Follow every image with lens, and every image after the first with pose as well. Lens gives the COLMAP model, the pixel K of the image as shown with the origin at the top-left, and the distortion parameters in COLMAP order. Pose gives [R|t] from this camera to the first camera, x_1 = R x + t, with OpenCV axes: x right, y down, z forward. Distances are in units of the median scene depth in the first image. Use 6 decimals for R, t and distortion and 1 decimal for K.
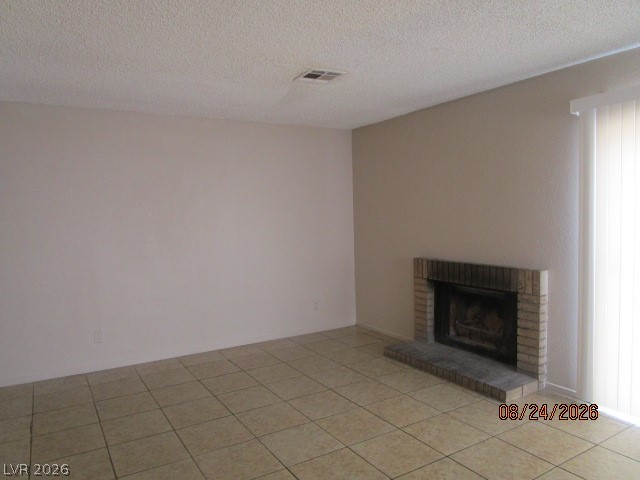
lens RADIAL K [[457.1, 0, 320.8], [0, 457.1, 239.7], [0, 0, 1]] dist [-0.025593, -0.001448]
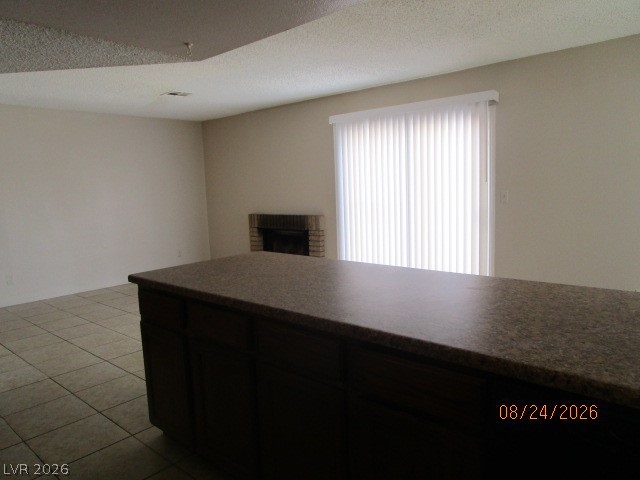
lens RADIAL K [[457.1, 0, 319.8], [0, 457.1, 237.6], [0, 0, 1]] dist [-0.025593, -0.001448]
pose [[0.951451, -0.045192, 0.304463, -0.031843], [0.029843, 0.998047, 0.054883, 0.050771], [-0.306349, -0.043132, 0.950942, -0.552493]]
